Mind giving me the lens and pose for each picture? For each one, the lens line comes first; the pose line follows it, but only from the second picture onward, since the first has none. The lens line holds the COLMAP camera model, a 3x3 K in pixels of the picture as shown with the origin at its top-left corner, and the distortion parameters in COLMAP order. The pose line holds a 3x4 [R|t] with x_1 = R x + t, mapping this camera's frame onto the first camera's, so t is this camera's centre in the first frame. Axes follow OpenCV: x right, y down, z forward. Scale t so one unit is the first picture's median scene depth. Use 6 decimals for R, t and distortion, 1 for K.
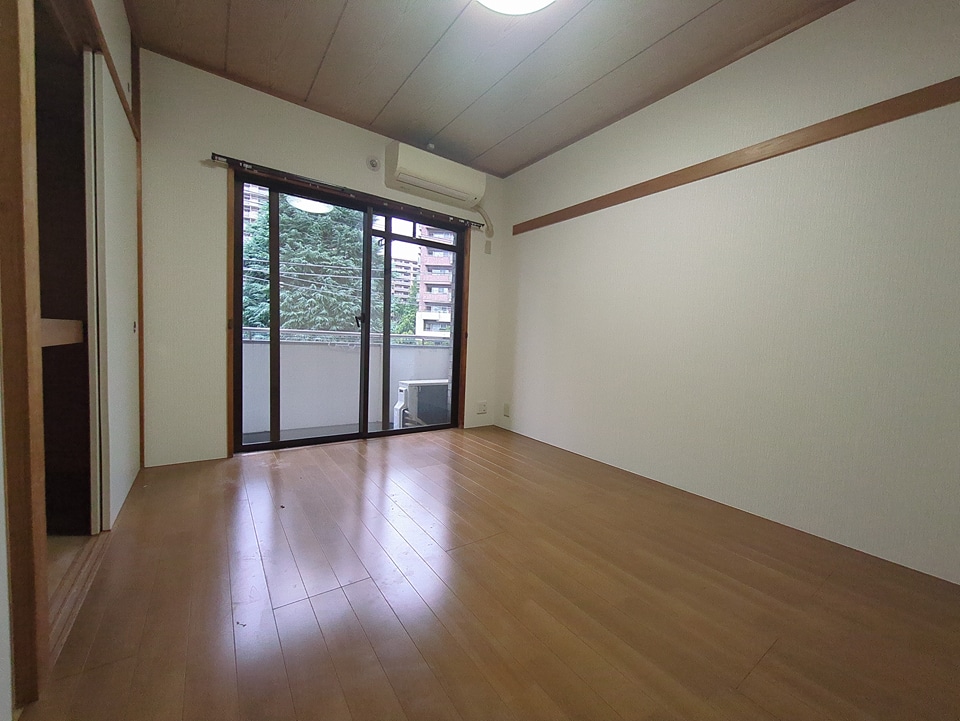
lens RADIAL K [[382.3, 0, 479.7], [0, 382.3, 361.0], [0, 0, 1]] dist [0.001825, 0.000365]
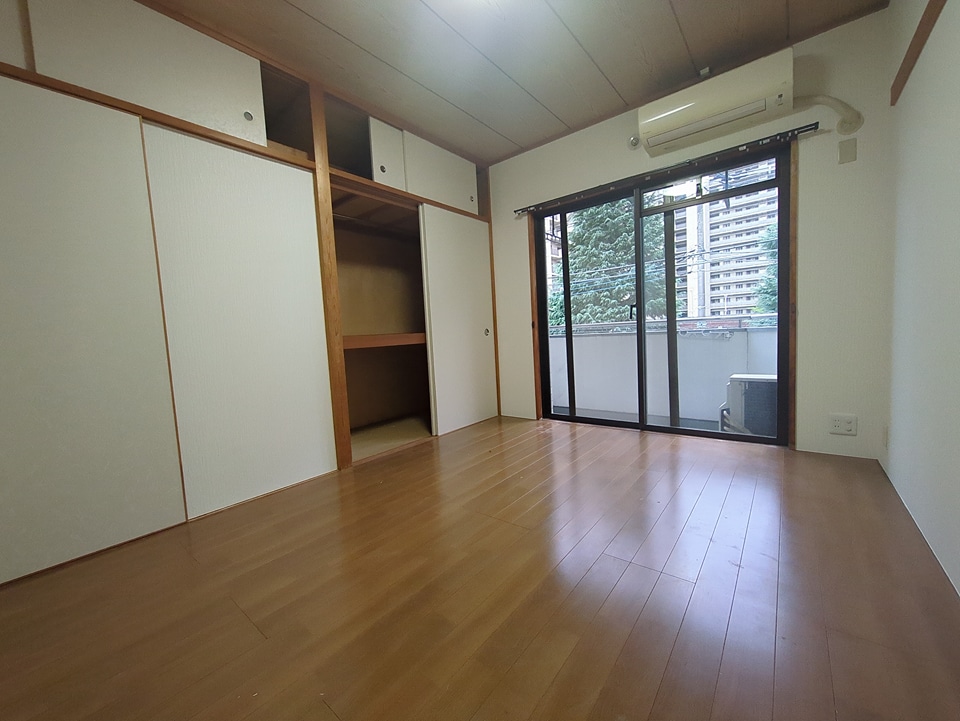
lens RADIAL K [[382.3, 0, 479.7], [0, 382.3, 361.0], [0, 0, 1]] dist [0.001825, 0.000365]
pose [[0.252304, 0.016612, -0.967505, 0.511815], [0.010143, 0.999752, 0.019811, 0.004988], [0.967595, -0.014812, 0.252073, 0.350051]]
